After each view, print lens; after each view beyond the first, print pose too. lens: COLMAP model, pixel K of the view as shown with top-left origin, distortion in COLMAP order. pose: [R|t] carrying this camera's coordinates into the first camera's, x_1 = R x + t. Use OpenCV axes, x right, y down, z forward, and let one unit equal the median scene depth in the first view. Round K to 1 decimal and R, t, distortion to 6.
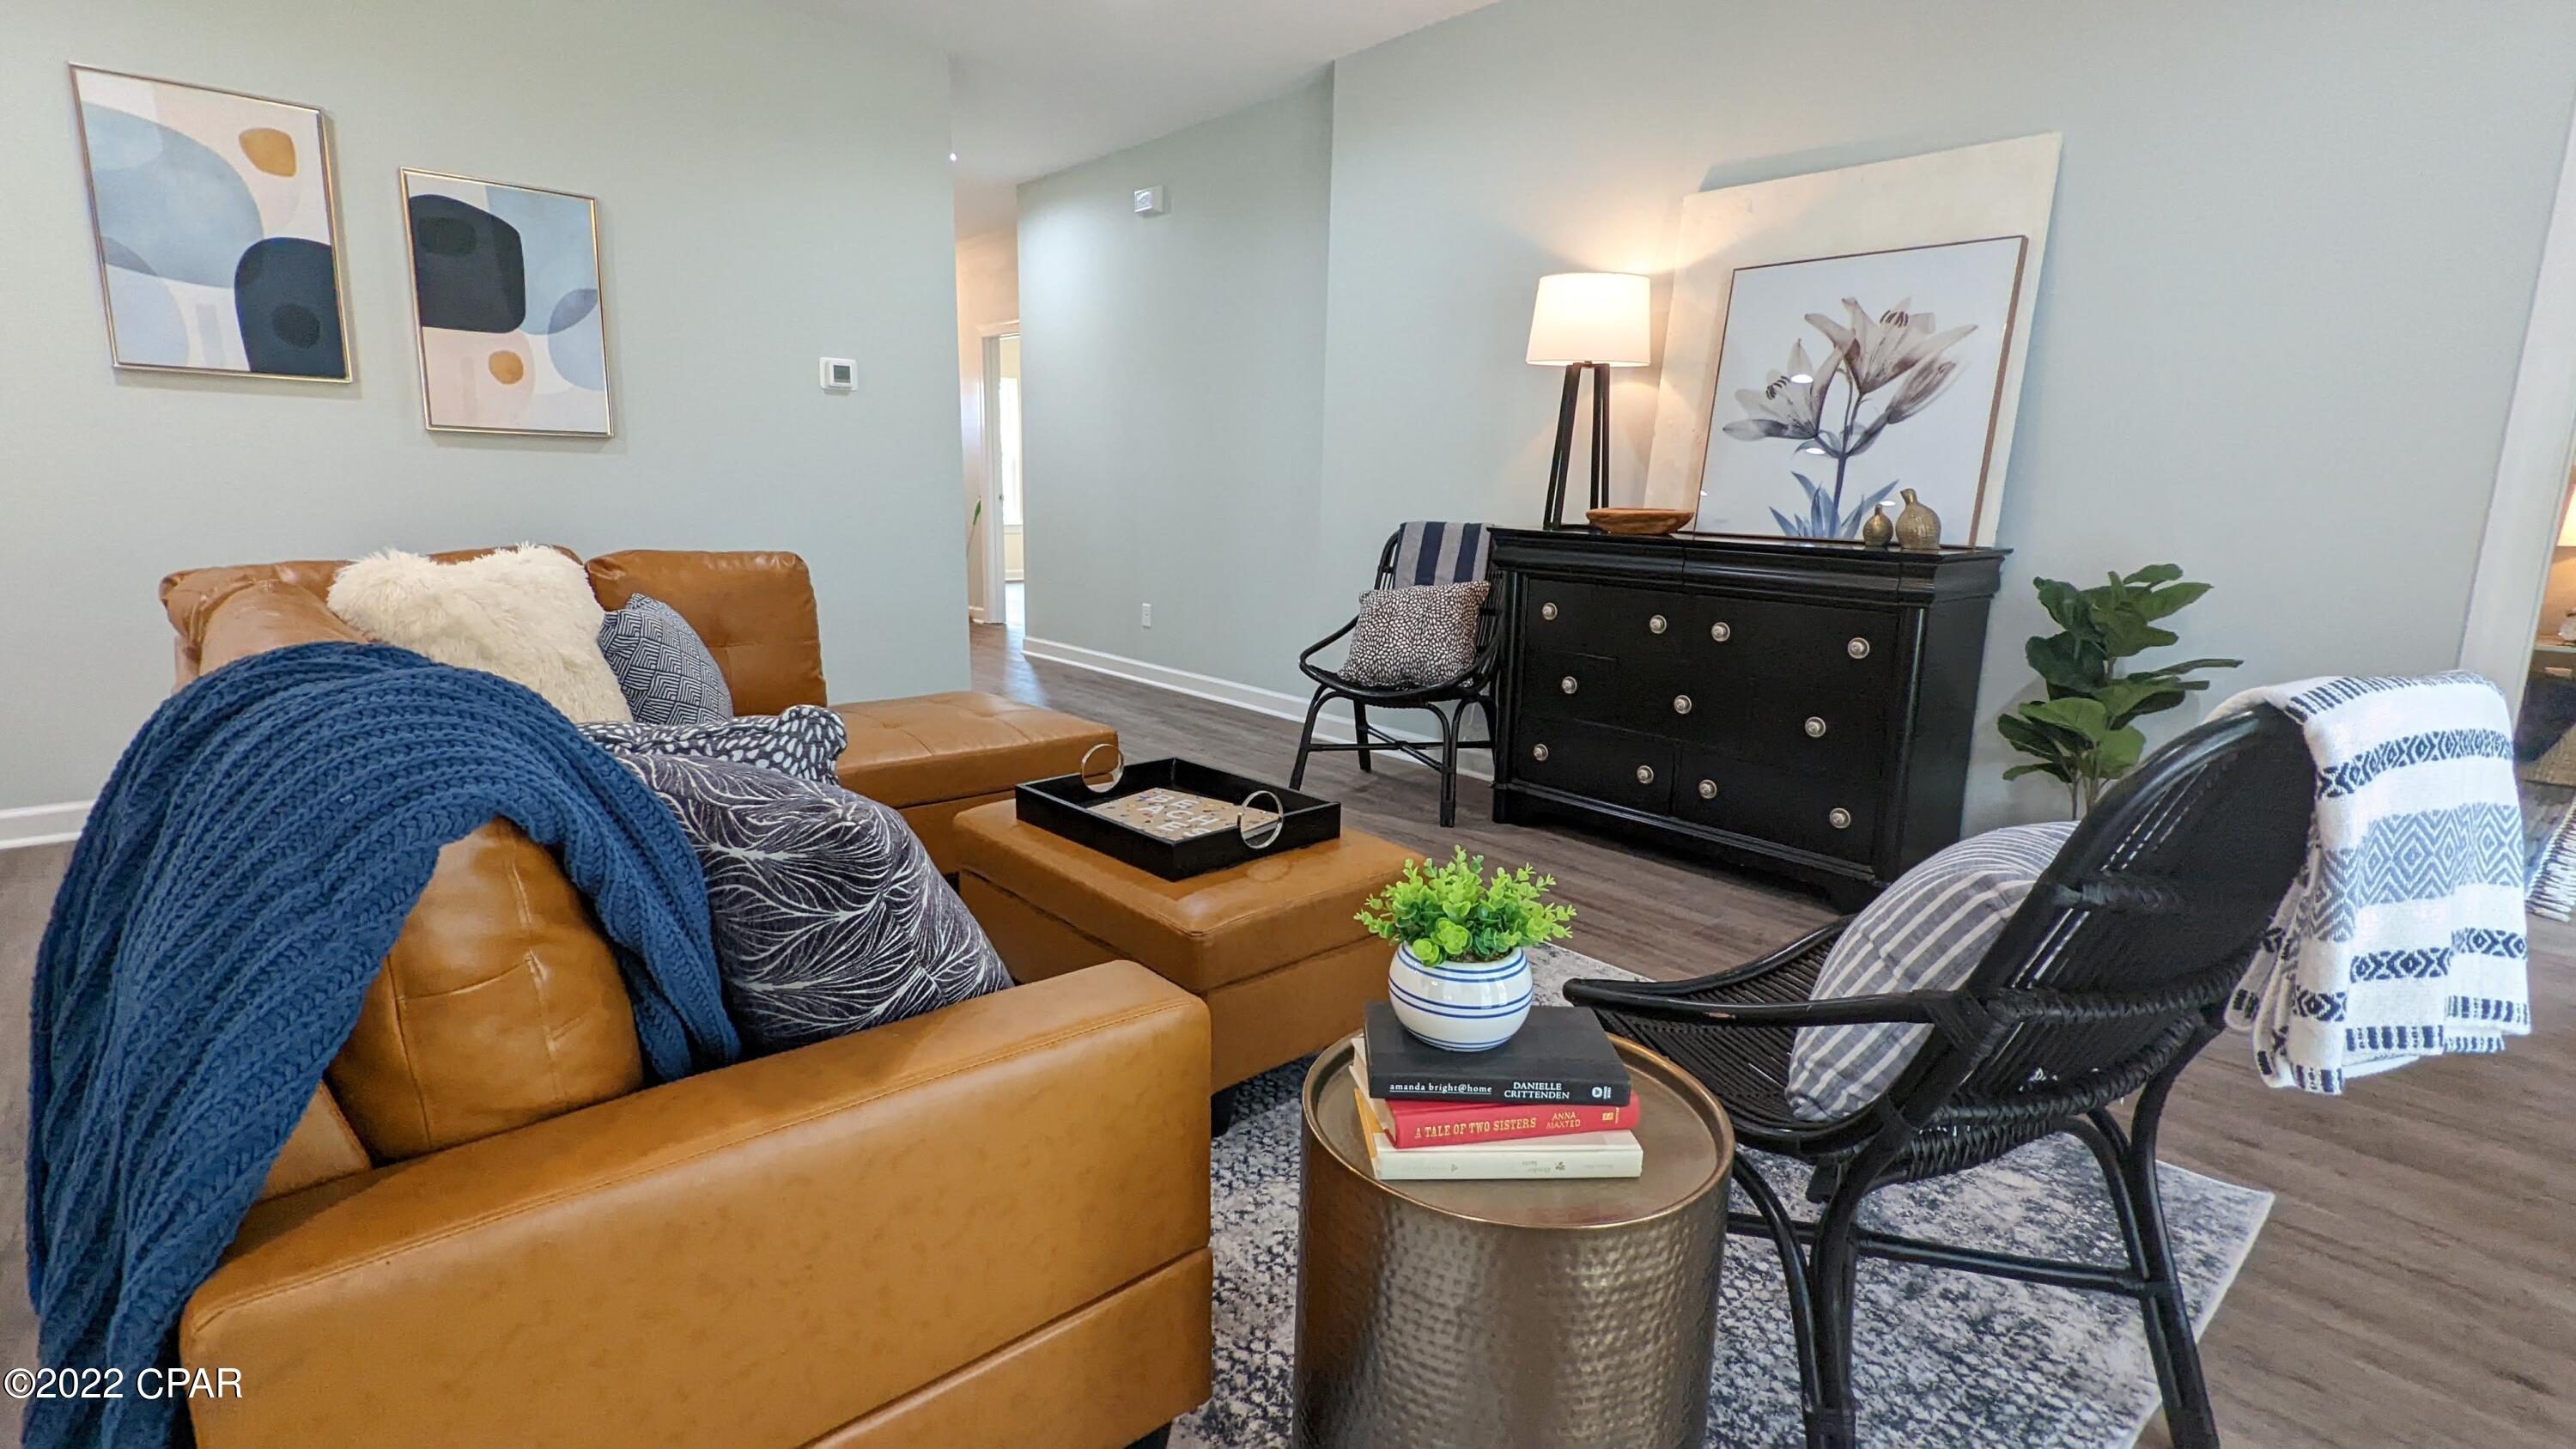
lens RADIAL K [[1212.3, 0, 1282.3], [0, 1212.3, 724.6], [0, 0, 1]] dist [0.001732, -0.001273]
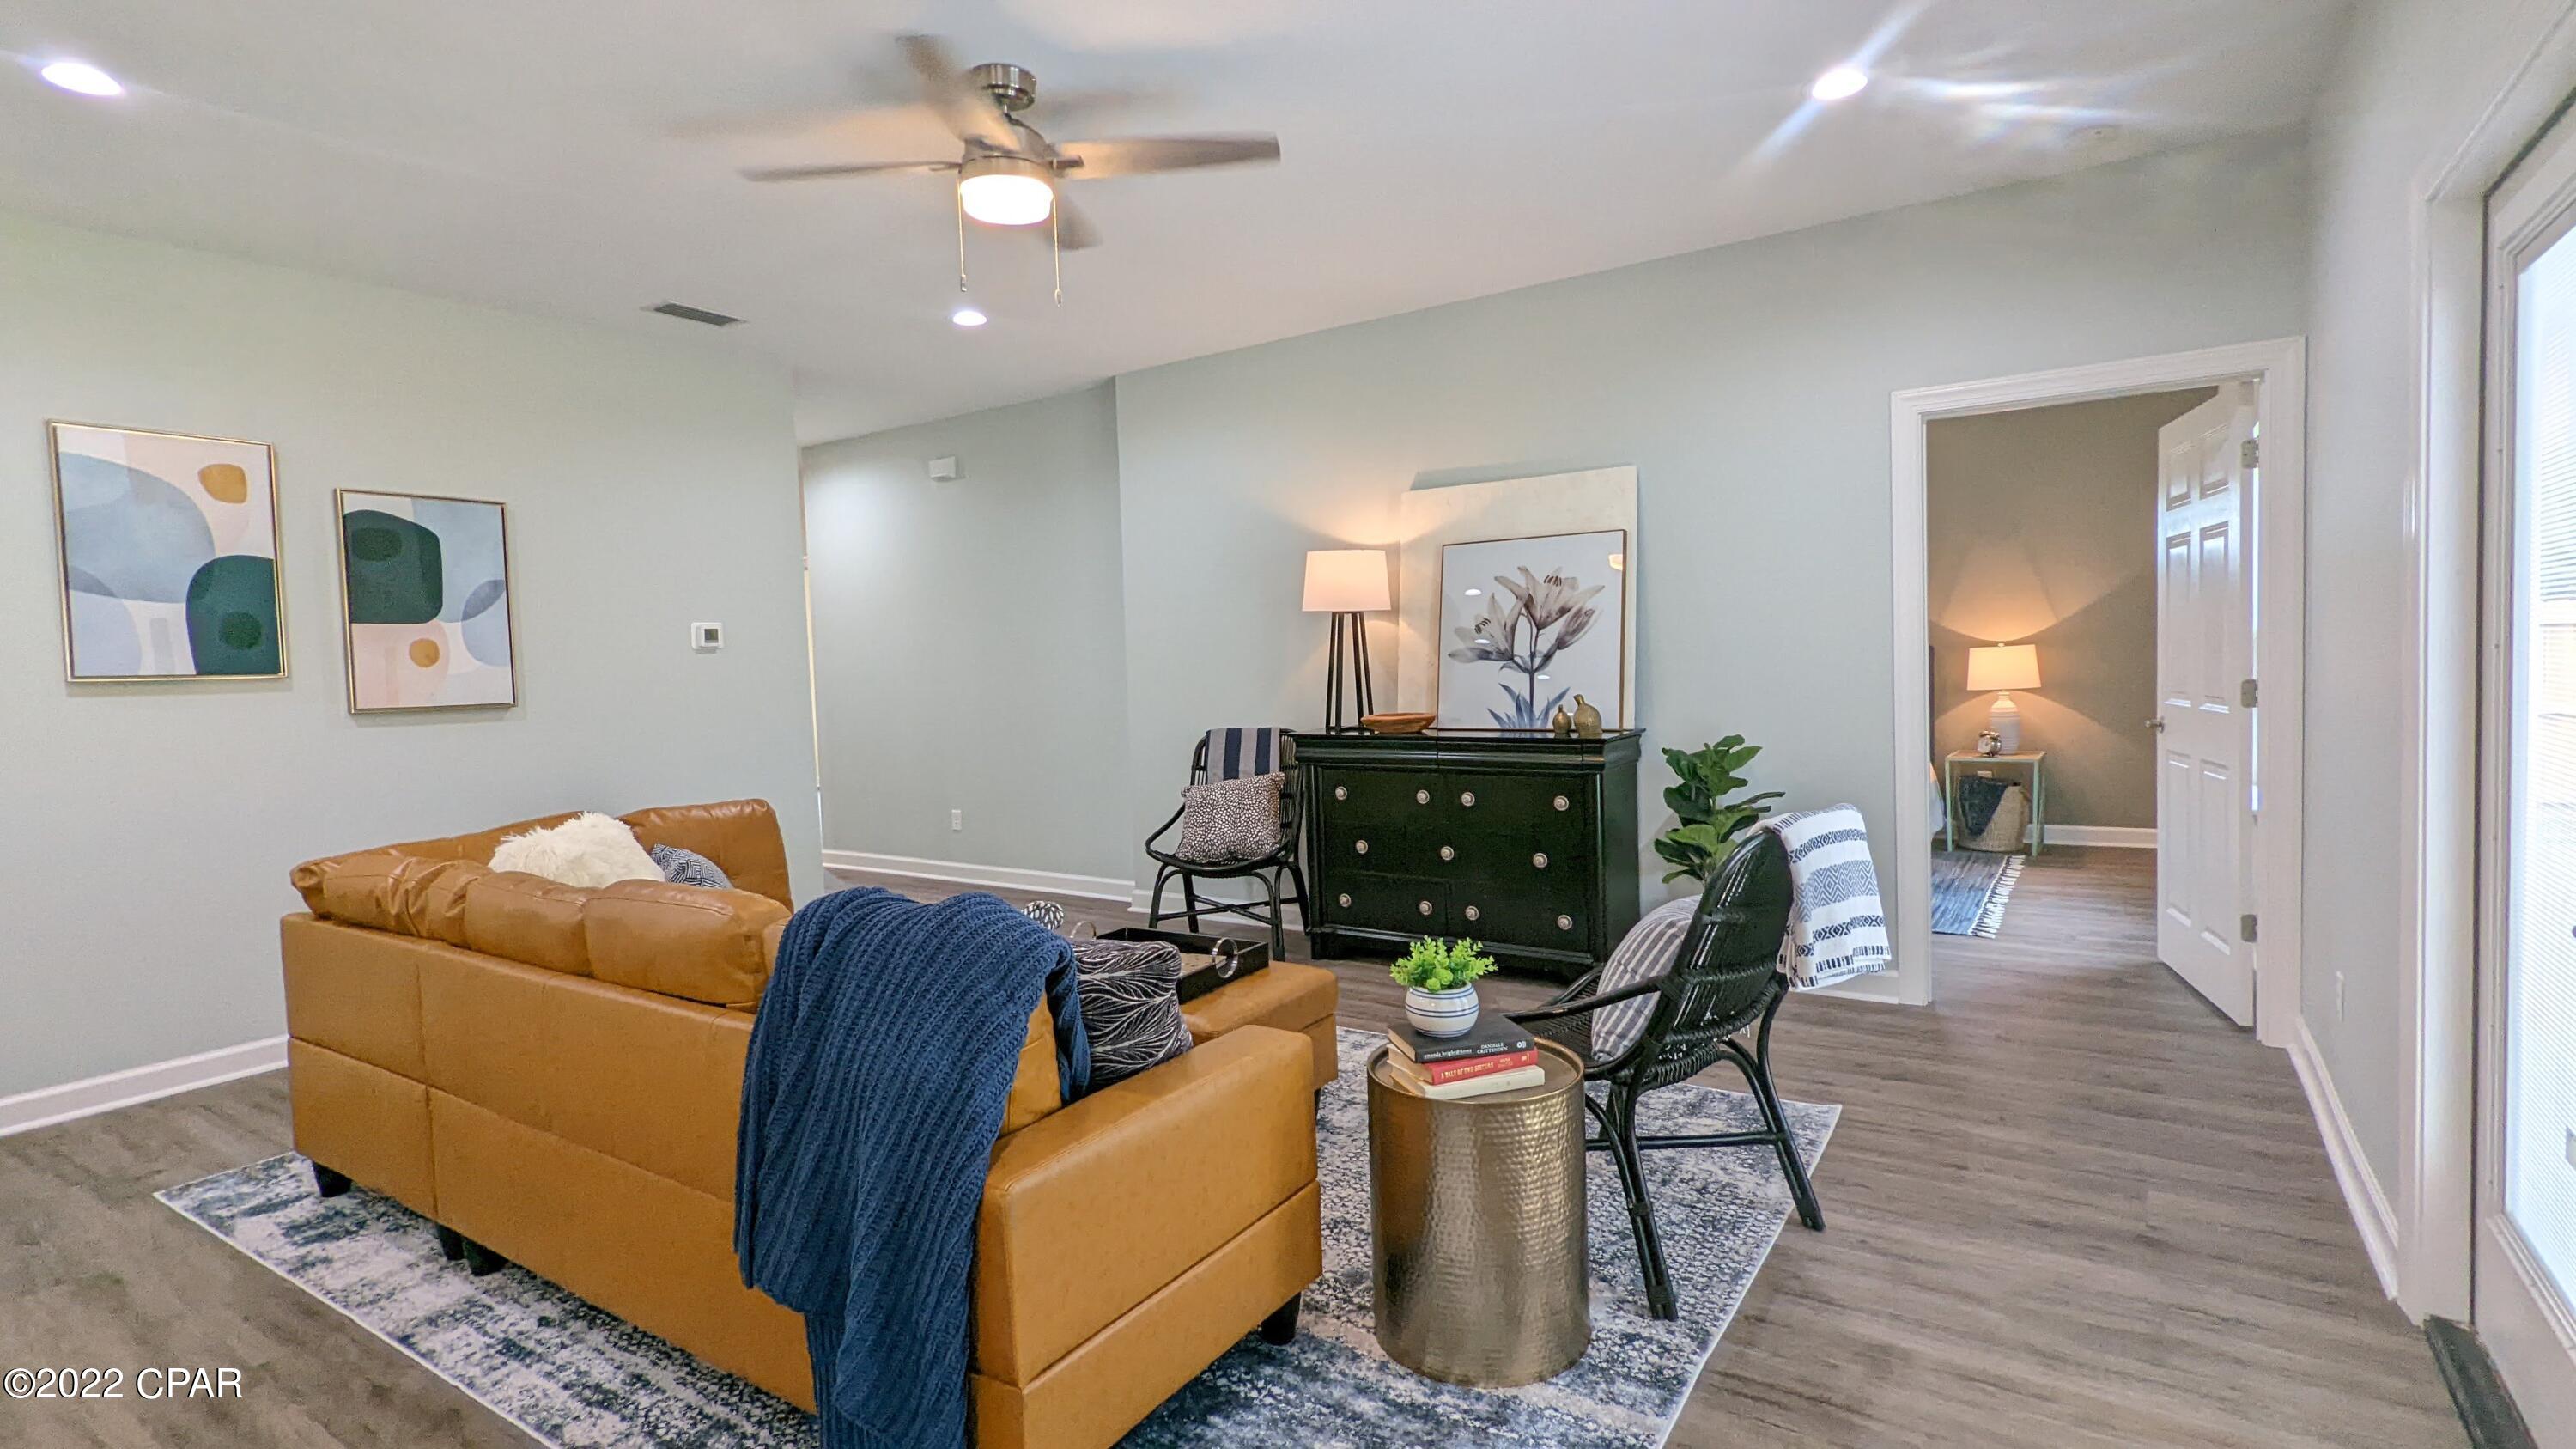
lens RADIAL K [[1212.3, 0, 1285.4], [0, 1212.3, 724.6], [0, 0, 1]] dist [0.001732, -0.001273]
pose [[0.964035, -0.067918, 0.256952, -0.210604], [0.104070, 0.986062, -0.129810, -0.001567], [-0.244555, 0.151883, 0.957666, -0.325275]]
